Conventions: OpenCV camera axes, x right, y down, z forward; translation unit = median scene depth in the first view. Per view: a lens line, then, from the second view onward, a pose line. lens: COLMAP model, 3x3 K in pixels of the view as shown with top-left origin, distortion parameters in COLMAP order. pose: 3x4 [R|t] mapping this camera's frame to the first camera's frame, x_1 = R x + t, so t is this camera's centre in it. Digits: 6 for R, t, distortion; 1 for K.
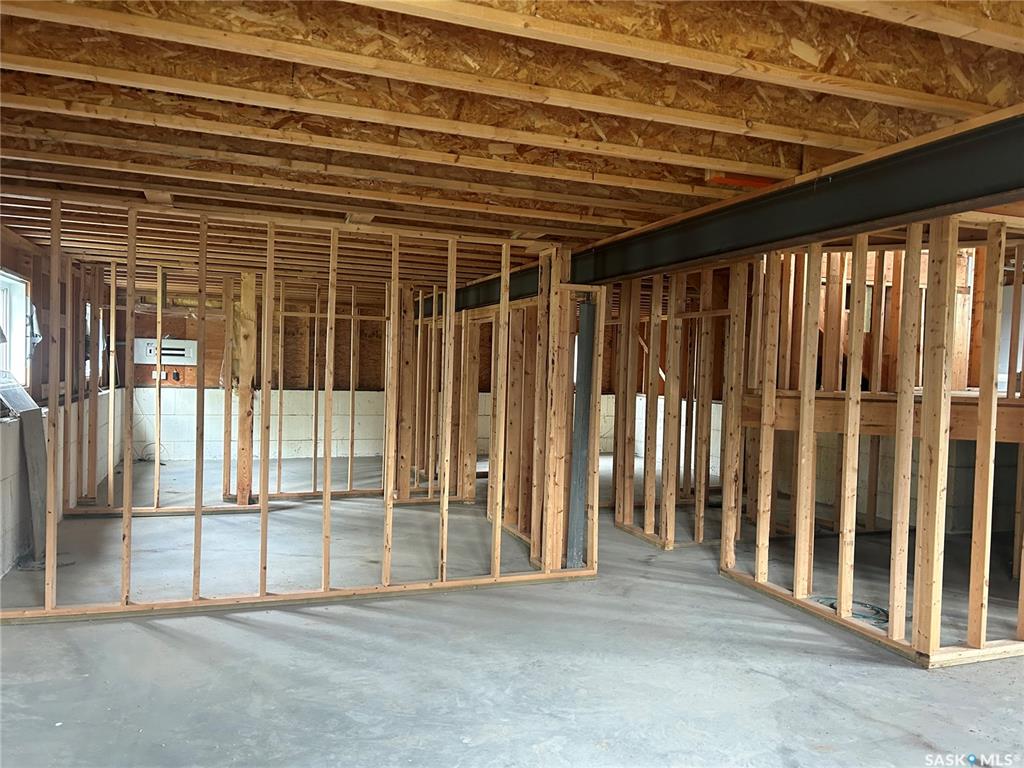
lens RADIAL K [[760.9, 0, 514.9], [0, 760.9, 386.9], [0, 0, 1]] dist [0.058625, -0.060726]
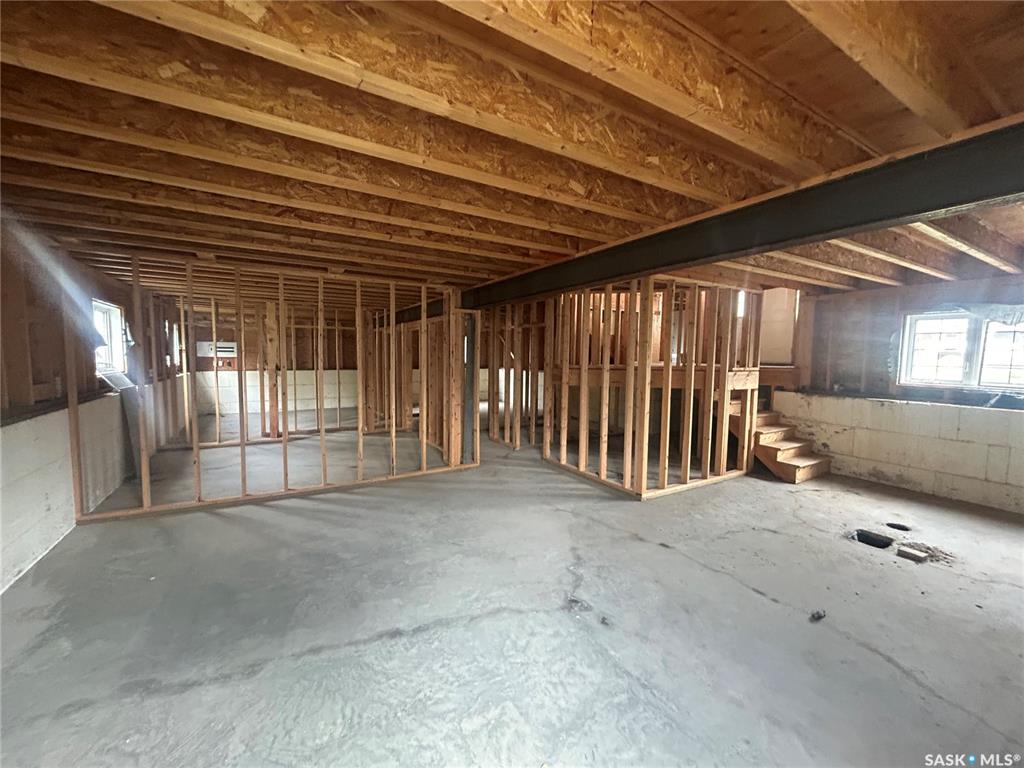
lens RADIAL K [[410.7, 0, 511.1], [0, 410.7, 382.1], [0, 0, 1]] dist [-0.003655, 0.001559]
pose [[0.982915, -0.029624, 0.181661, 0.010734], [0.021693, 0.998729, 0.045494, -0.003858], [-0.182777, -0.040776, 0.982308, 0.011909]]
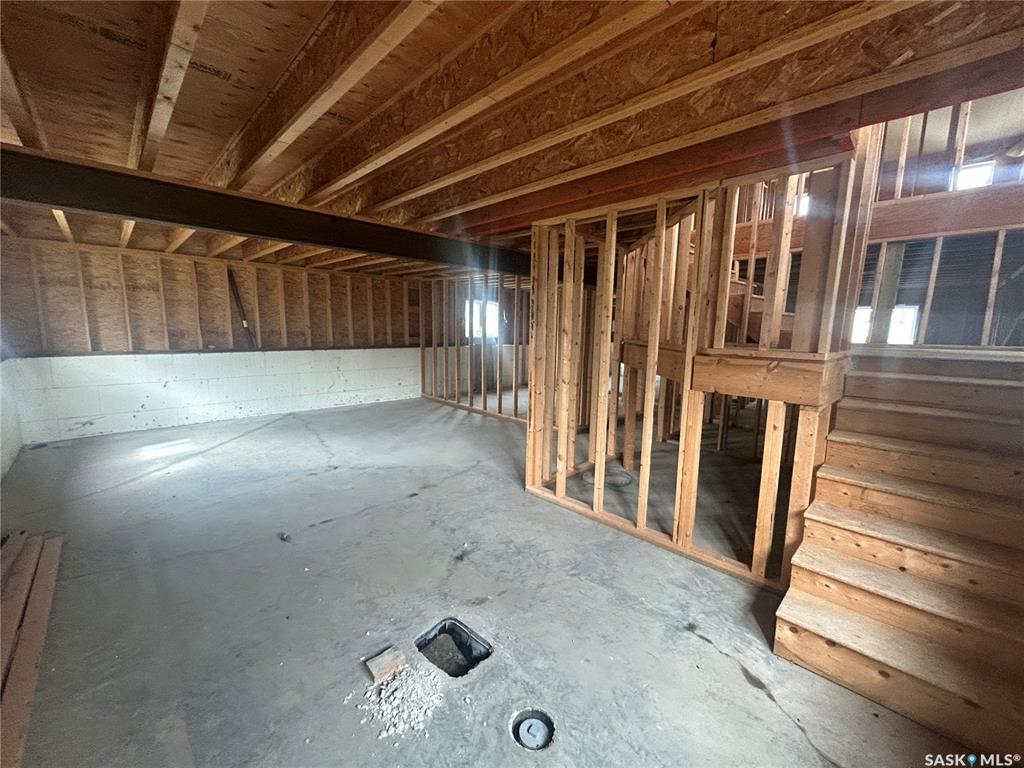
lens RADIAL K [[410.7, 0, 518.5], [0, 410.7, 386.3], [0, 0, 1]] dist [-0.003655, 0.001559]
pose [[0.418094, 0.109495, -0.901780, 1.267166], [-0.035724, 0.993923, 0.104121, 0.024561], [0.907701, -0.011317, 0.419465, 0.552484]]
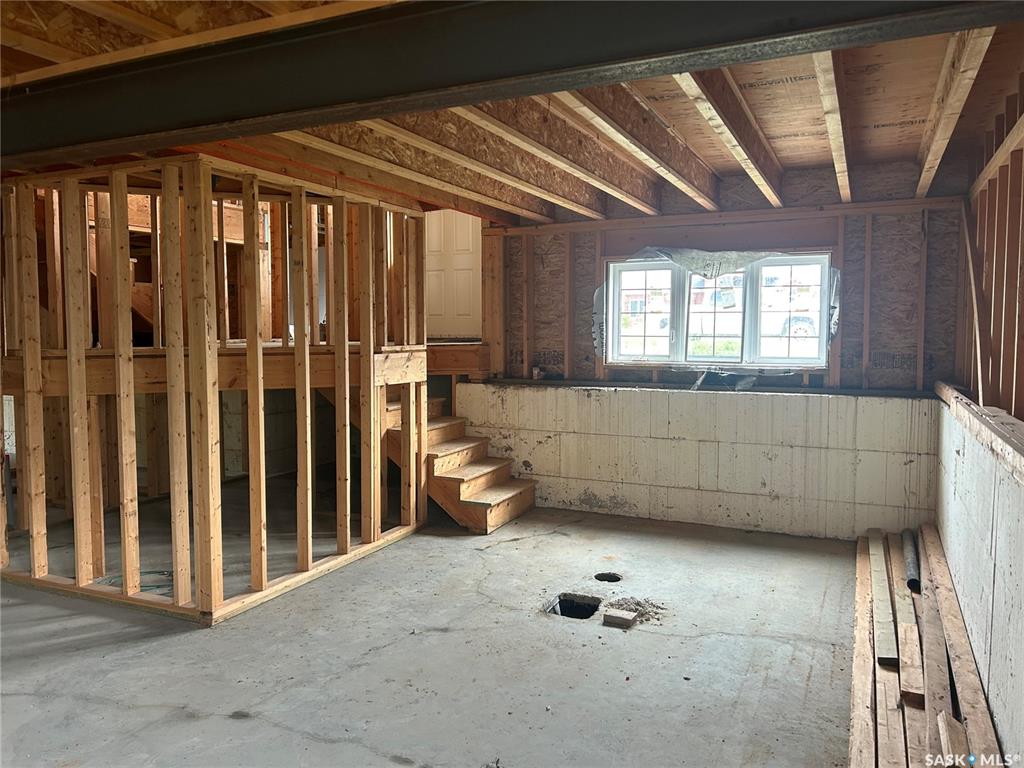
lens RADIAL K [[760.9, 0, 507.2], [0, 760.9, 374.9], [0, 0, 1]] dist [0.058625, -0.060726]
pose [[0.709283, -0.072991, 0.701134, 0.129745], [0.044337, 0.997275, 0.058968, 0.005010], [-0.703528, -0.010739, 0.710587, 0.039666]]
